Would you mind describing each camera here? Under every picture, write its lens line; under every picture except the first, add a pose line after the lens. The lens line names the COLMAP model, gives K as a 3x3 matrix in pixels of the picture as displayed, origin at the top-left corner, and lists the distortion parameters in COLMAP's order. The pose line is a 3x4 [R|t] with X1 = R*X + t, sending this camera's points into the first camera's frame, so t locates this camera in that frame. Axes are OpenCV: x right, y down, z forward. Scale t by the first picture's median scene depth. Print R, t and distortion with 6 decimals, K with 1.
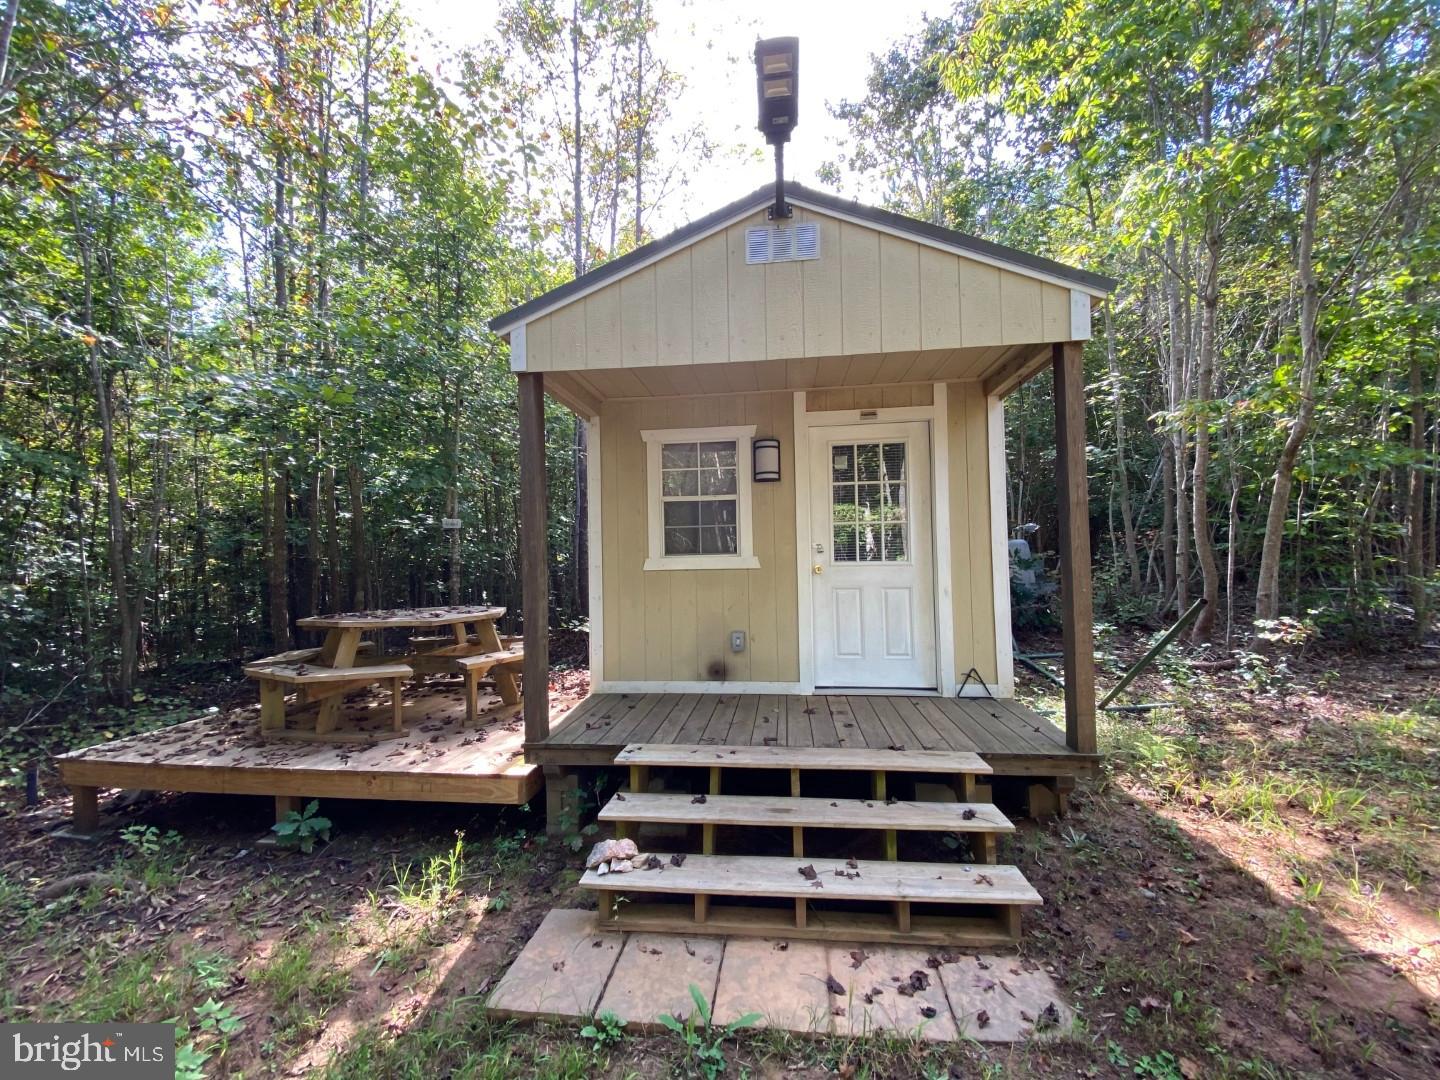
lens RADIAL K [[581.6, 0, 717.4], [0, 581.6, 540.7], [0, 0, 1]] dist [0.034930, -0.028202]
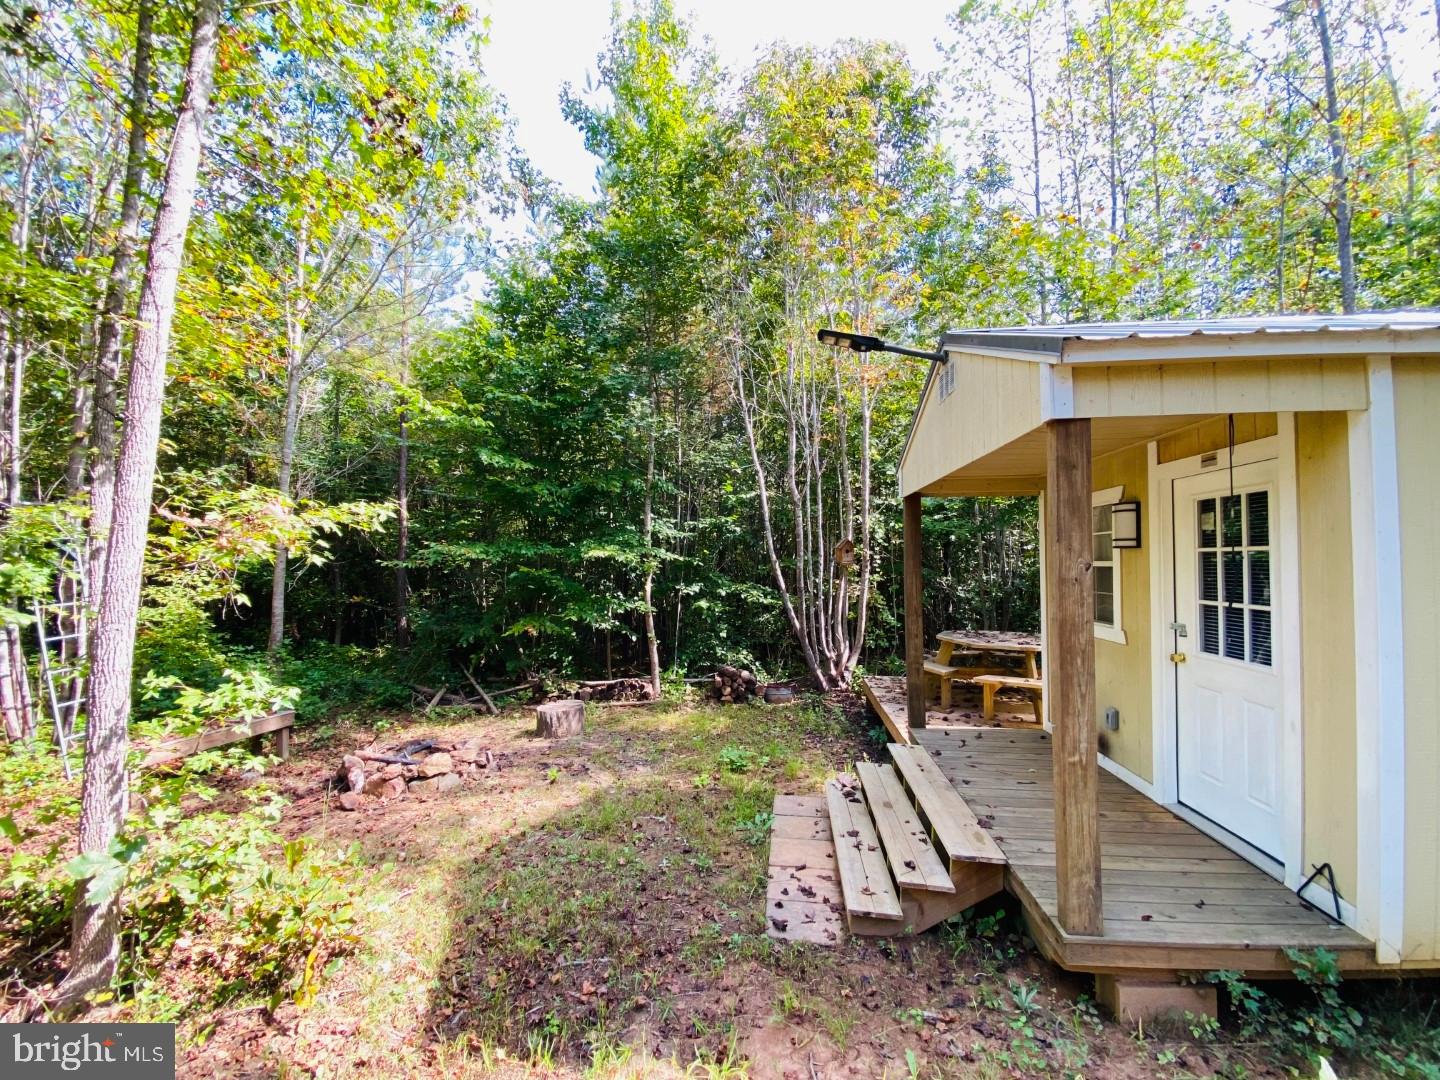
lens RADIAL K [[581.6, 0, 717.4], [0, 581.6, 540.7], [0, 0, 1]] dist [0.034930, -0.028202]
pose [[0.010719, -0.013883, -0.999846, 1.158304], [0.038810, 0.999156, -0.013458, -0.148622], [0.999189, -0.038660, 0.011249, 0.422213]]
